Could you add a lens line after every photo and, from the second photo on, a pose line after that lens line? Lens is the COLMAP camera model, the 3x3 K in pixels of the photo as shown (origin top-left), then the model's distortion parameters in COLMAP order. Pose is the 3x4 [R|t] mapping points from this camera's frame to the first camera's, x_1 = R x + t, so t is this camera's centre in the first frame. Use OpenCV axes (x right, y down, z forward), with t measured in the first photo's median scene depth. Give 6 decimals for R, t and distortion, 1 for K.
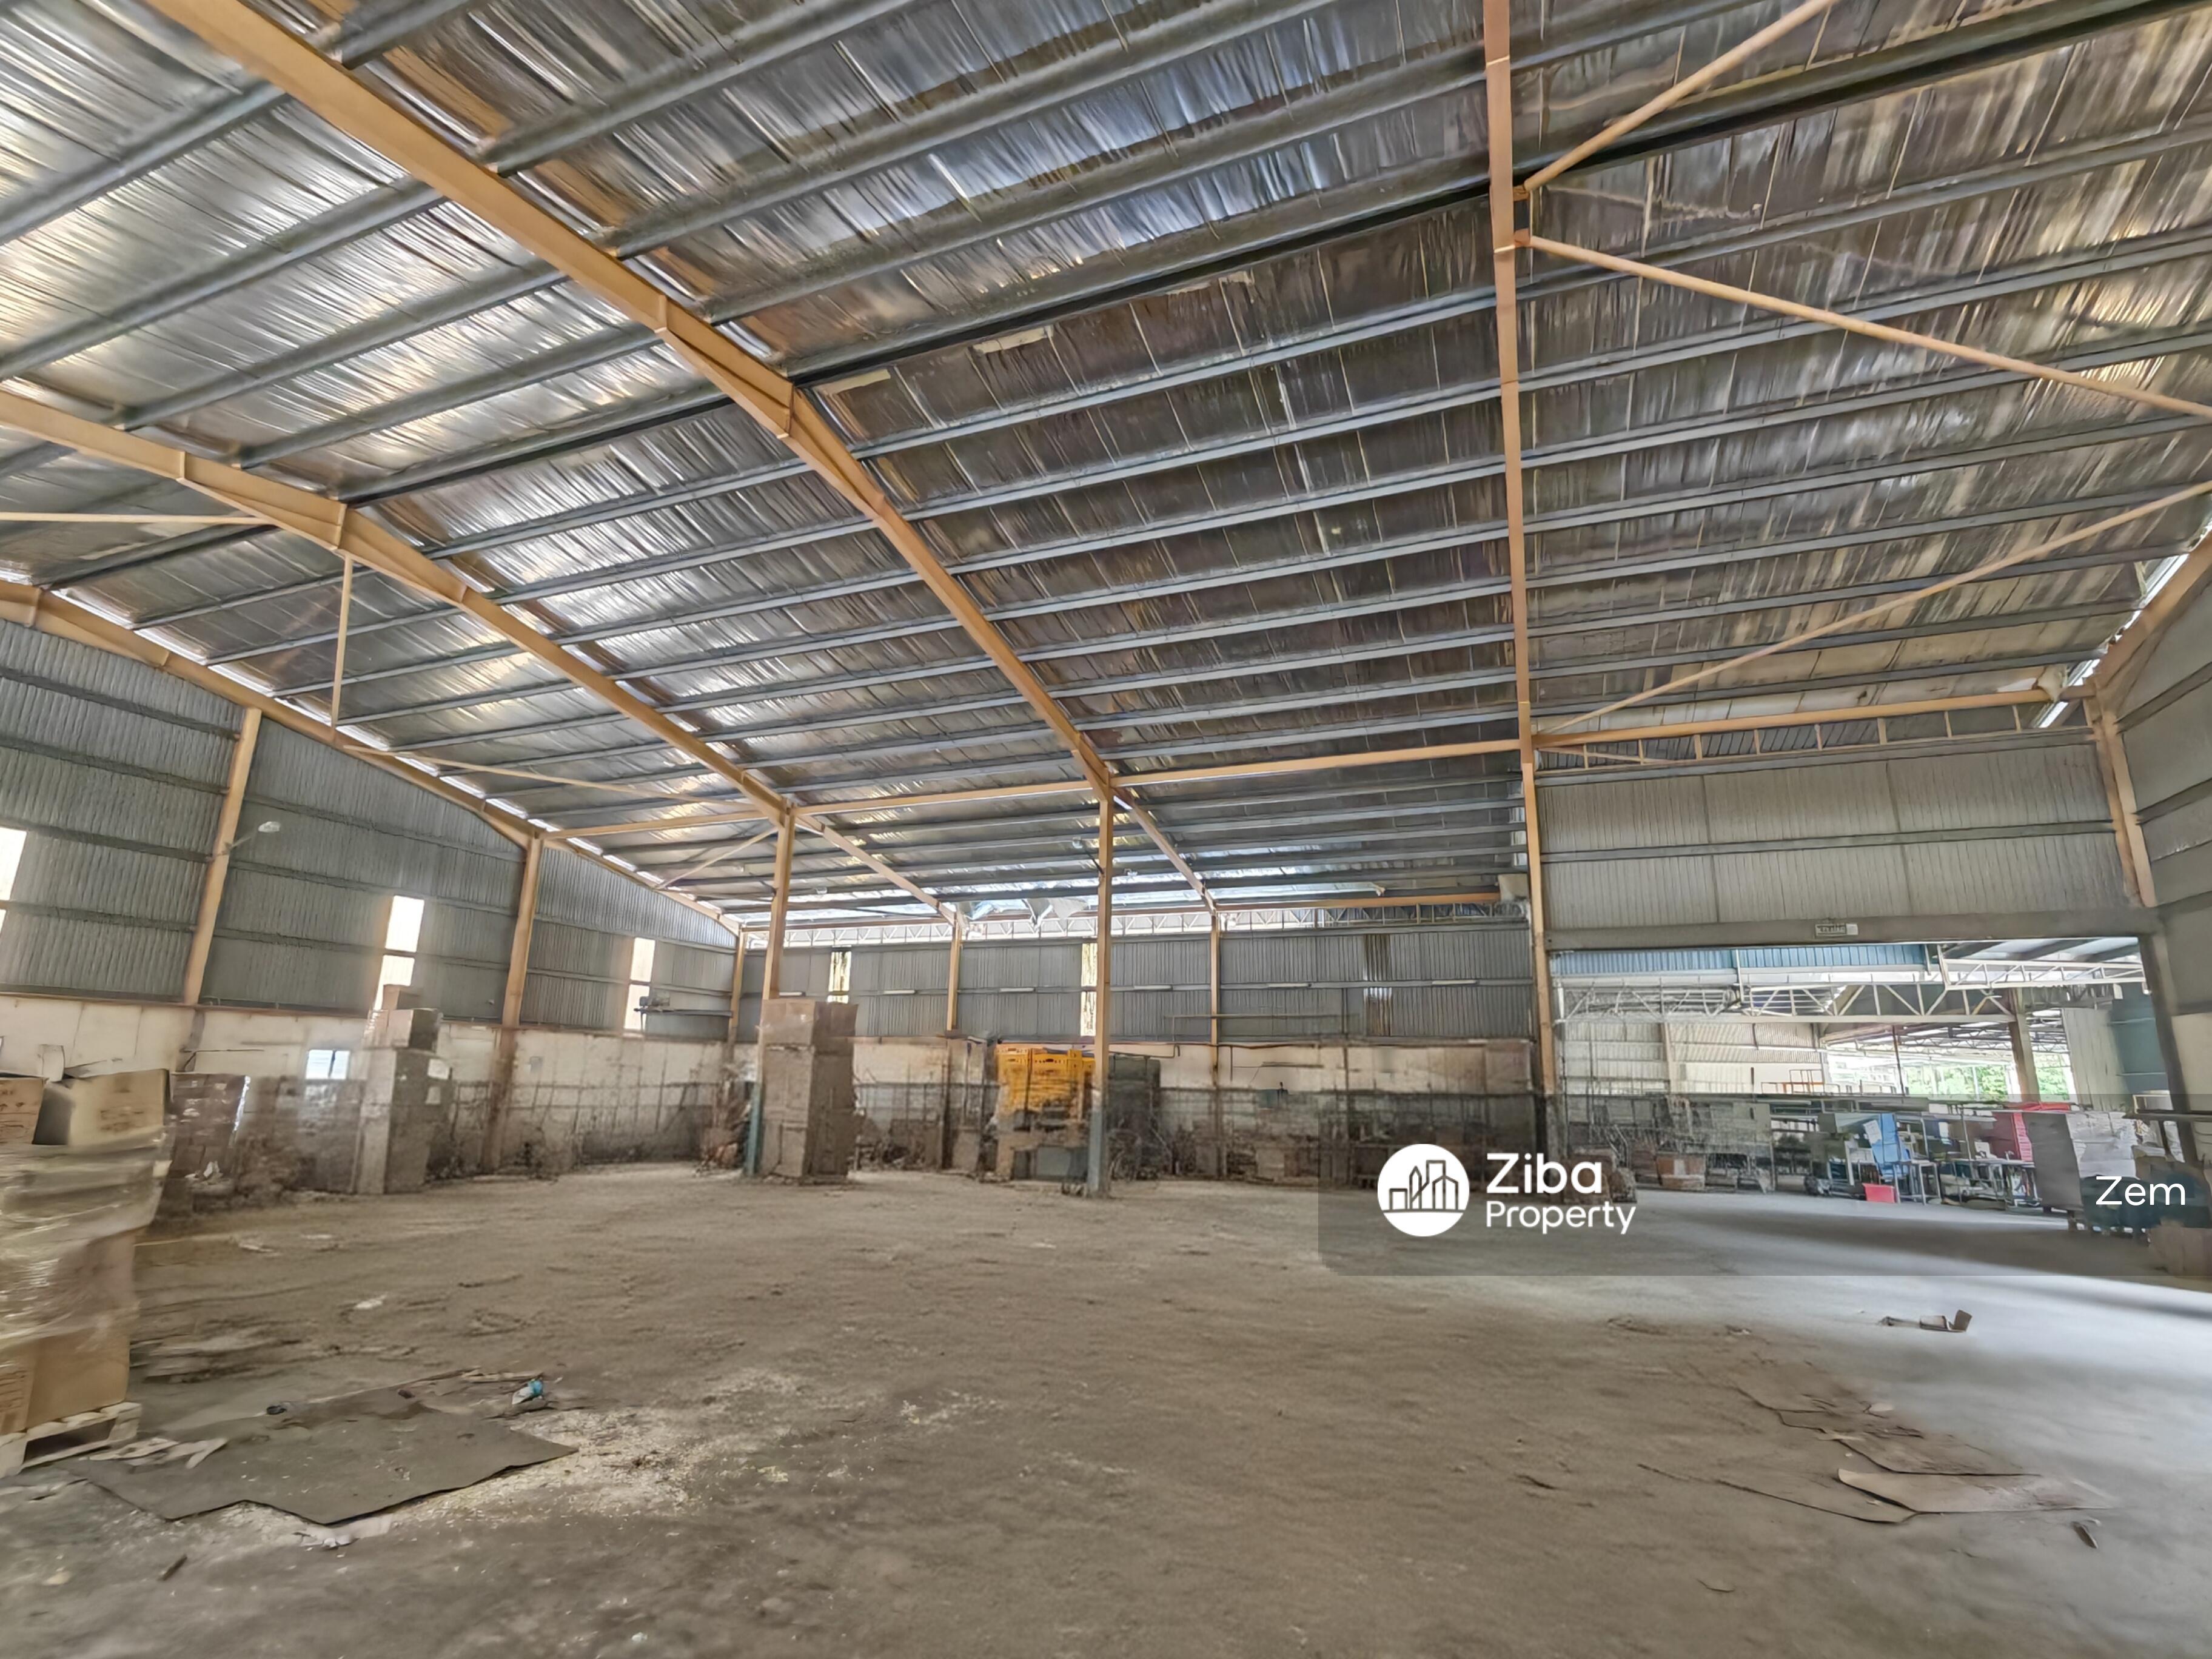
lens RADIAL K [[1026.9, 0, 1109.0], [0, 1026.9, 828.4], [0, 0, 1]] dist [0.000303, 0.001523]
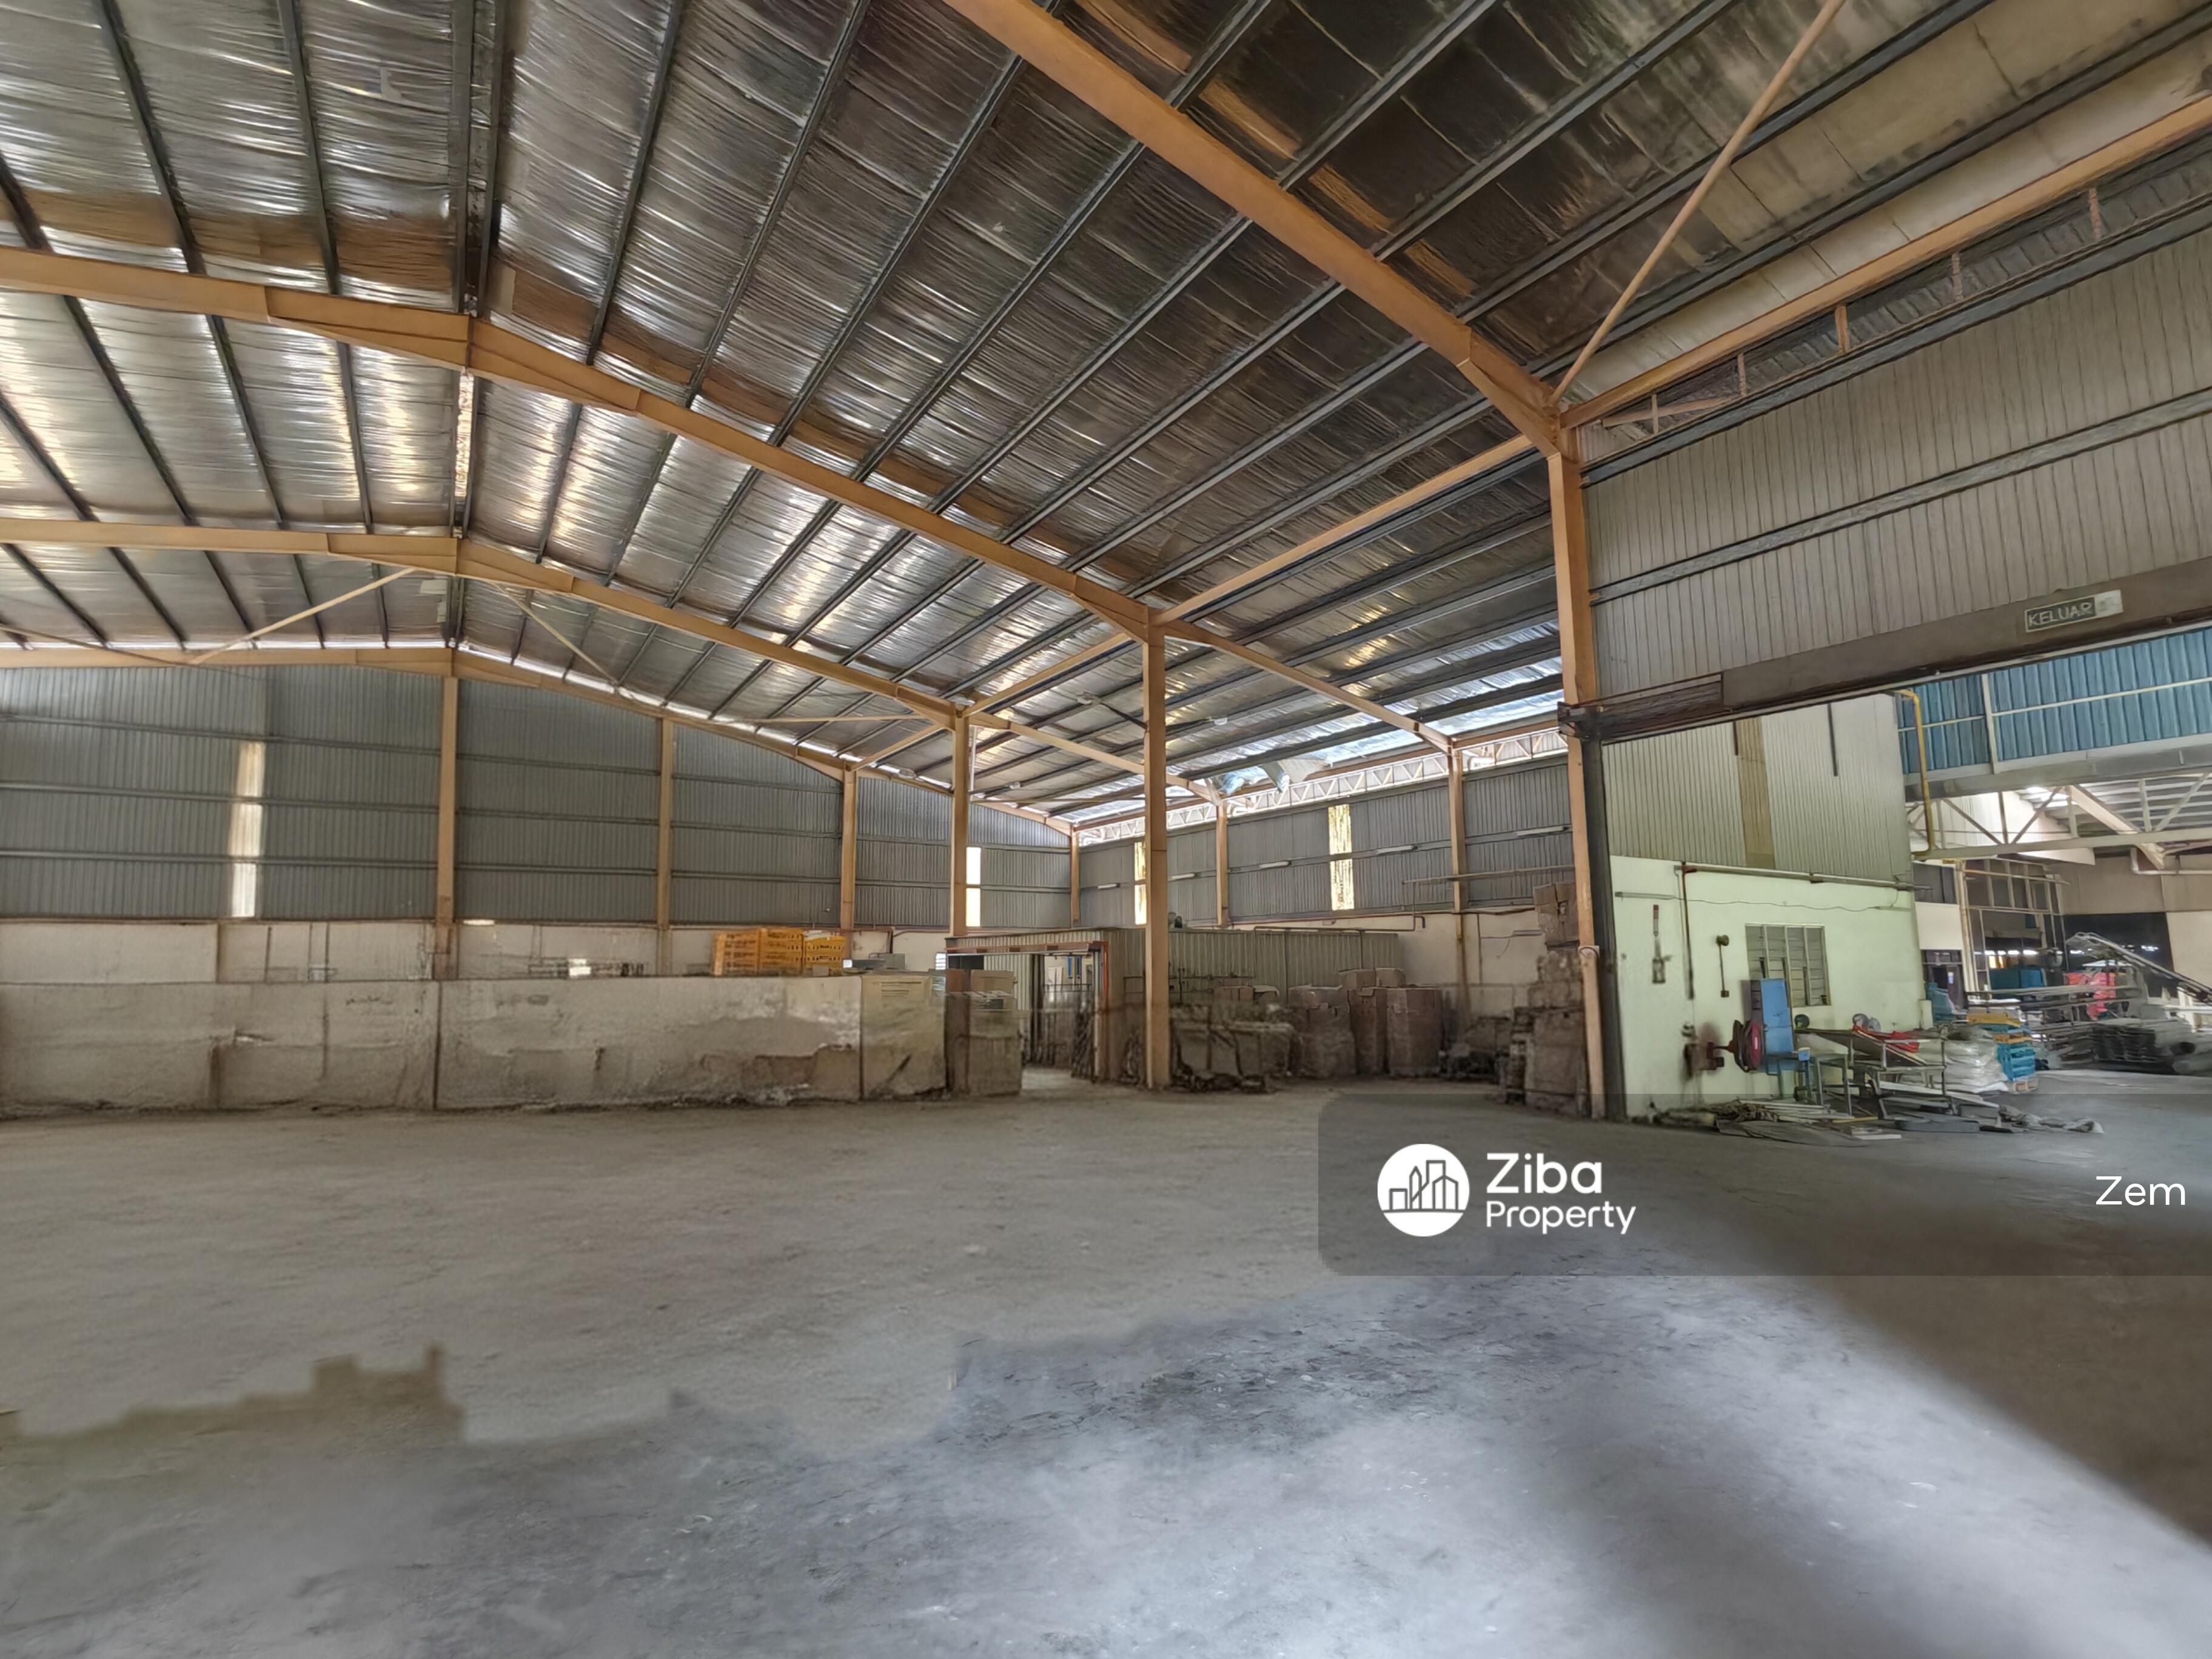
lens RADIAL K [[1026.9, 0, 1109.0], [0, 1026.9, 828.4], [0, 0, 1]] dist [0.000303, 0.001523]
pose [[0.819307, -0.102008, -0.564208, 0.338358], [0.161864, 0.985169, 0.056932, 0.055052], [0.550033, -0.137969, 0.823667, 0.191716]]
